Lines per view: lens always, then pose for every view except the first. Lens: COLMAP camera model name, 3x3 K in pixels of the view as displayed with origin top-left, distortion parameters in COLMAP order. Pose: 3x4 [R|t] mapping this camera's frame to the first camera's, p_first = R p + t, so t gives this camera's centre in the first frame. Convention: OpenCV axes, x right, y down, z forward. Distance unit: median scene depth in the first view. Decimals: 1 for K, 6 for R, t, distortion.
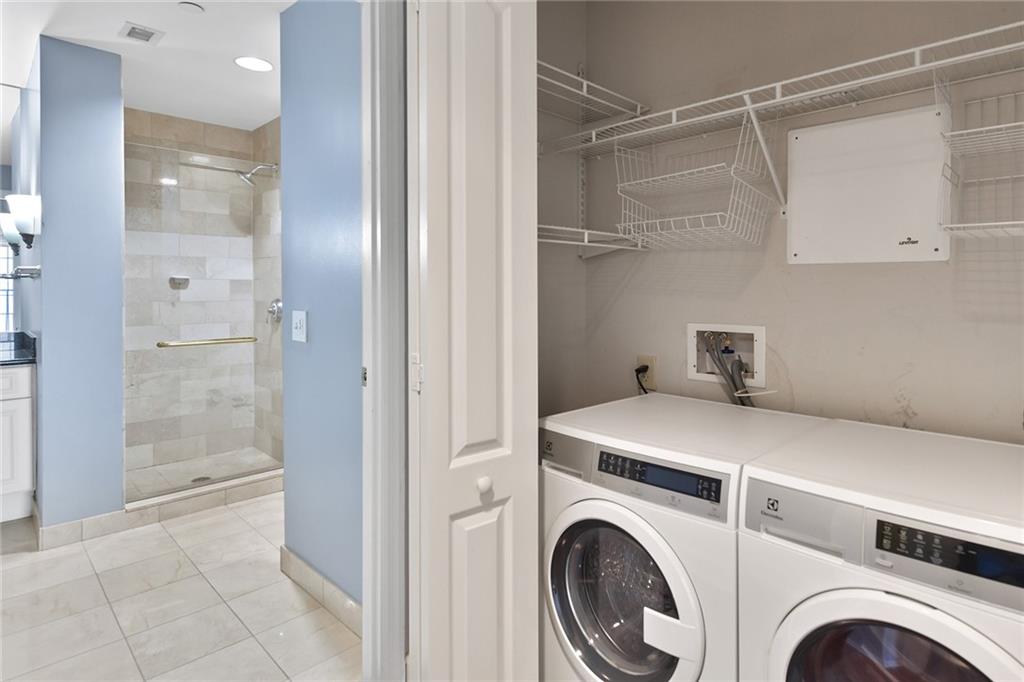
lens RADIAL K [[512.2, 0, 513.7], [0, 512.2, 291.8], [0, 0, 1]] dist [0.002089, 0.000205]
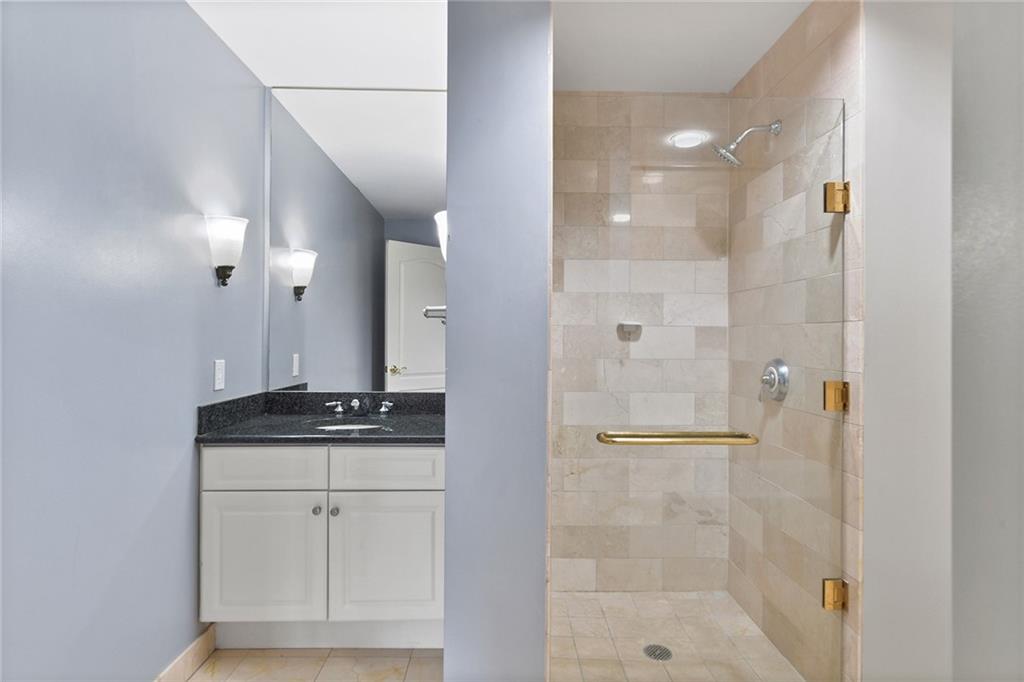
lens RADIAL K [[617.7, 0, 512.0], [0, 617.7, 341.0], [0, 0, 1]] dist [0.001169, -0.000266]
pose [[0.719498, 0.005054, -0.694476, -0.187528], [-0.009370, 0.999953, -0.002431, -0.001592], [0.694431, 0.008256, 0.719512, 0.290708]]
